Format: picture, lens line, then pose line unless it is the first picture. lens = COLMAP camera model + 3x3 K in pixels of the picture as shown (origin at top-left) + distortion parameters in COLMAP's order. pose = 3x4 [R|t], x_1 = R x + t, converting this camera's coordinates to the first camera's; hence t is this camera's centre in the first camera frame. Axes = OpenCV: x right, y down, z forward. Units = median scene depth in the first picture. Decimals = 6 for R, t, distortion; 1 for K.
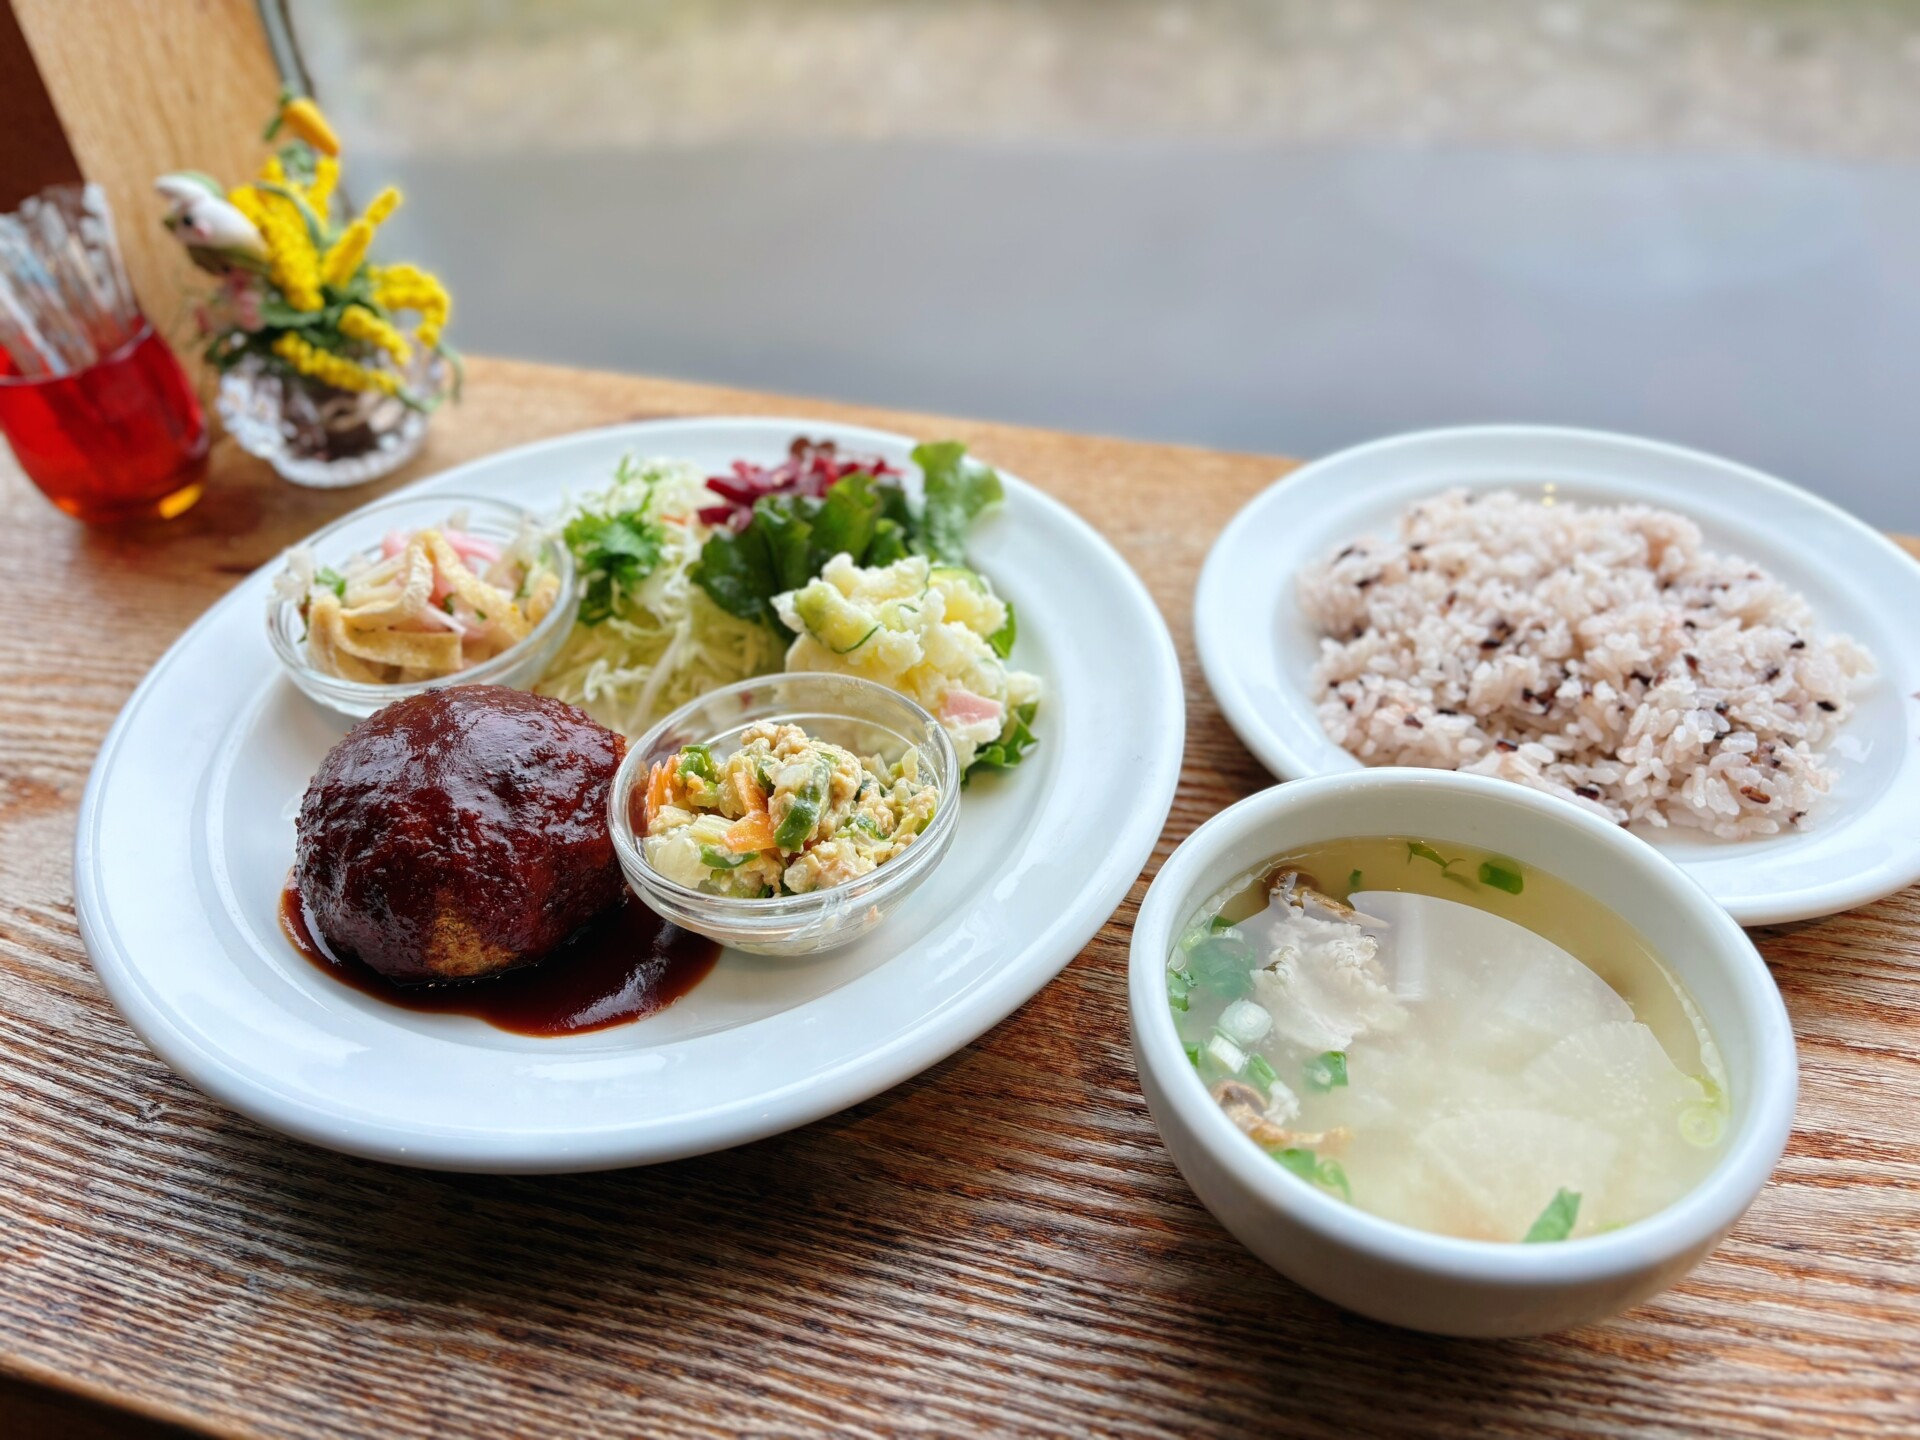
lens RADIAL K [[1544.0, 0, 962.4], [0, 1544.0, 713.8], [0, 0, 1]] dist [0.011860, -0.042399]
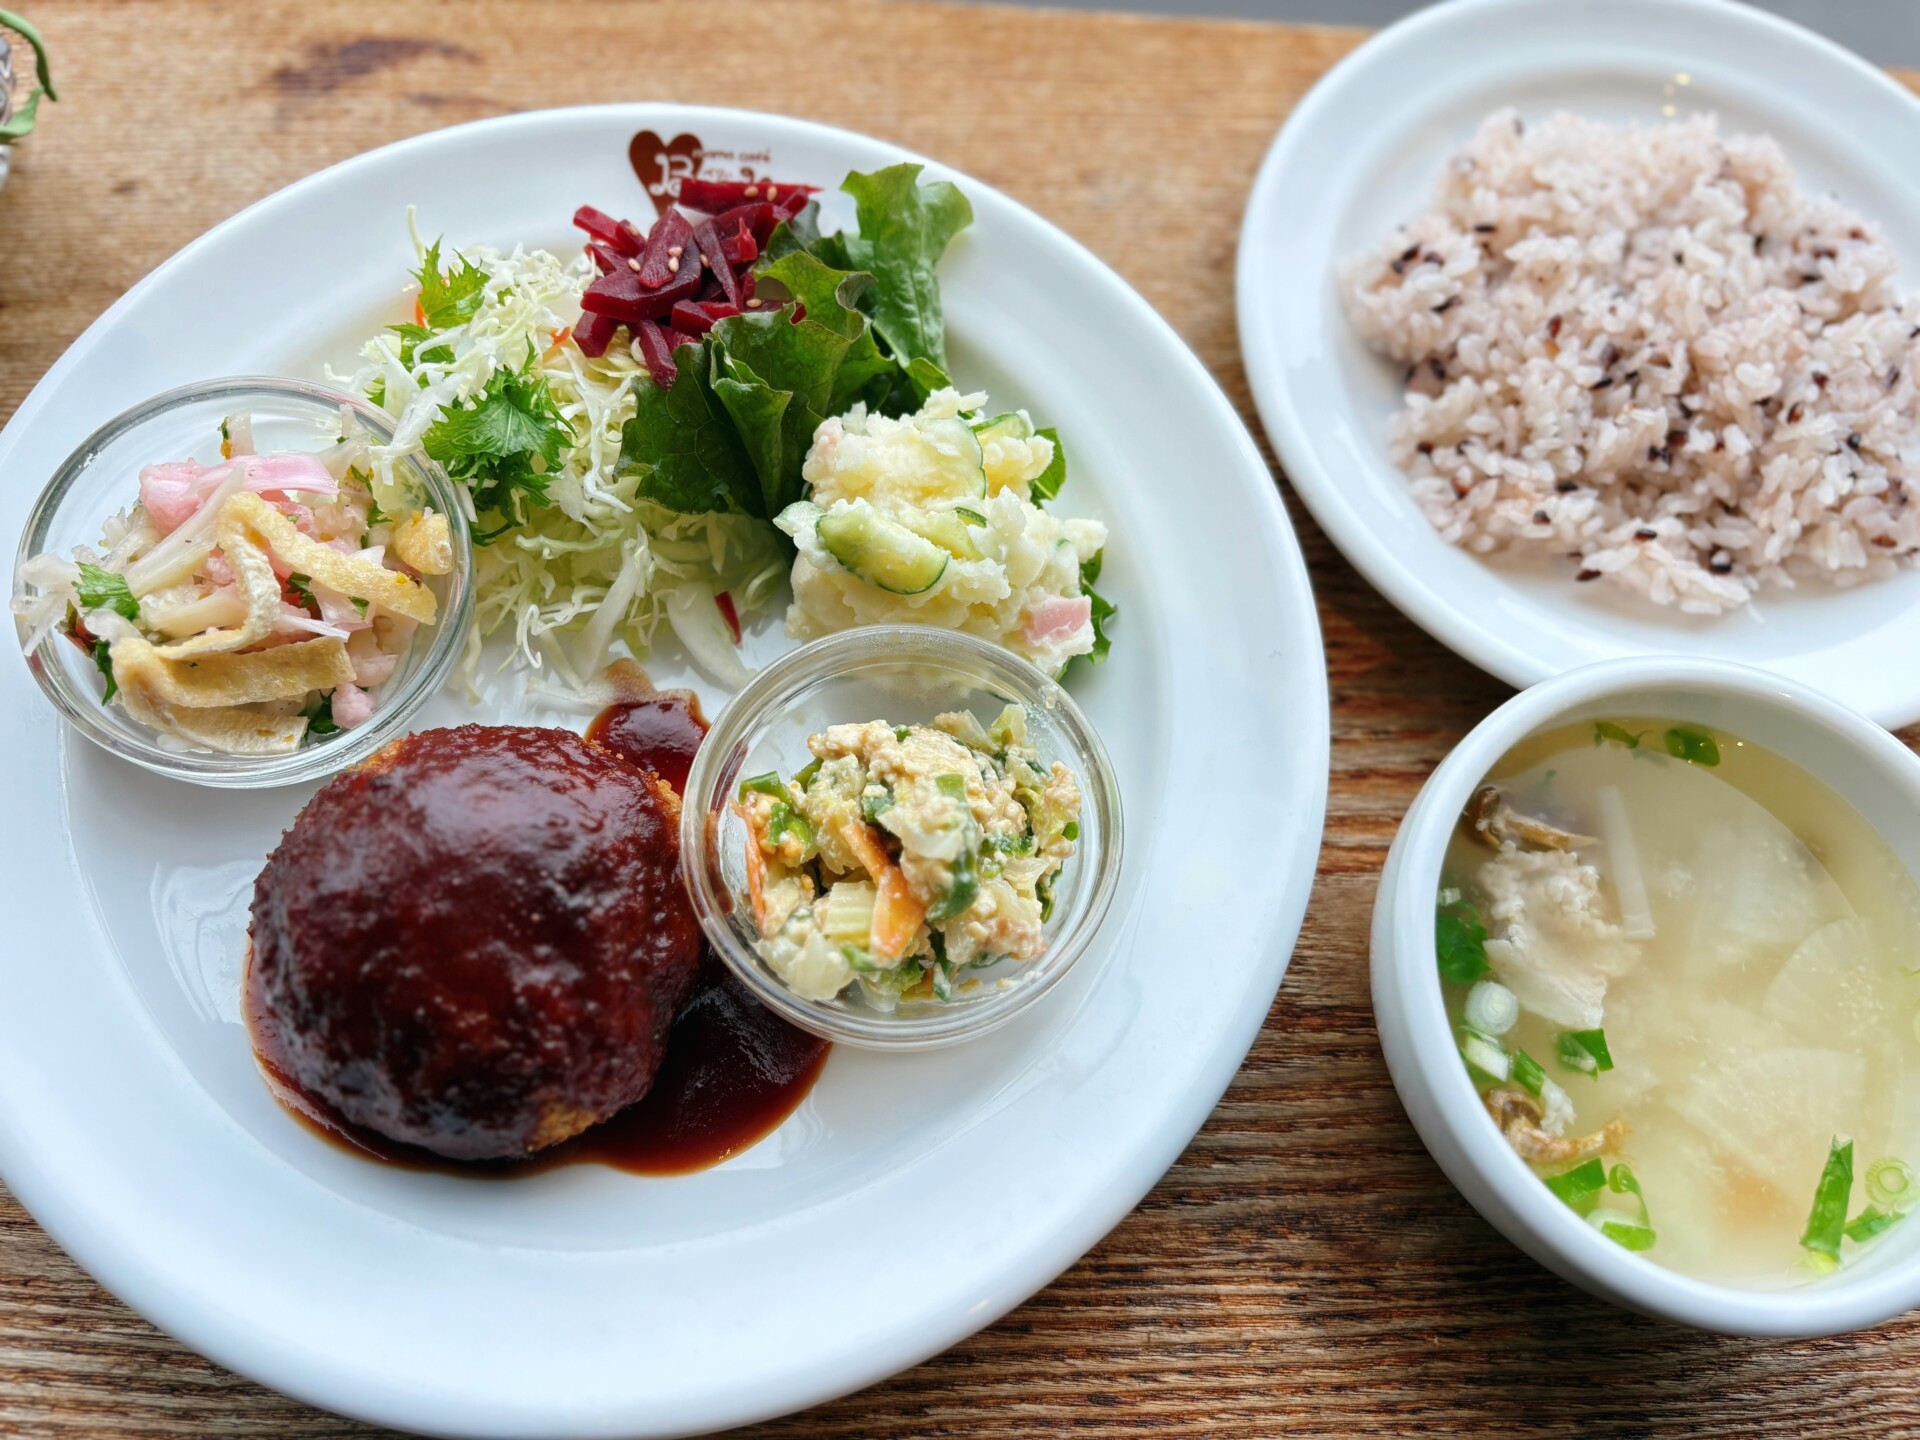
lens RADIAL K [[1544.0, 0, 972.1], [0, 1544.0, 720.2], [0, 0, 1]] dist [0.011860, -0.042399]
pose [[0.952784, -0.231947, 0.195969, -0.223069], [0.108933, 0.863513, 0.492421, -0.385122], [-0.283438, -0.447823, 0.848008, 0.335531]]
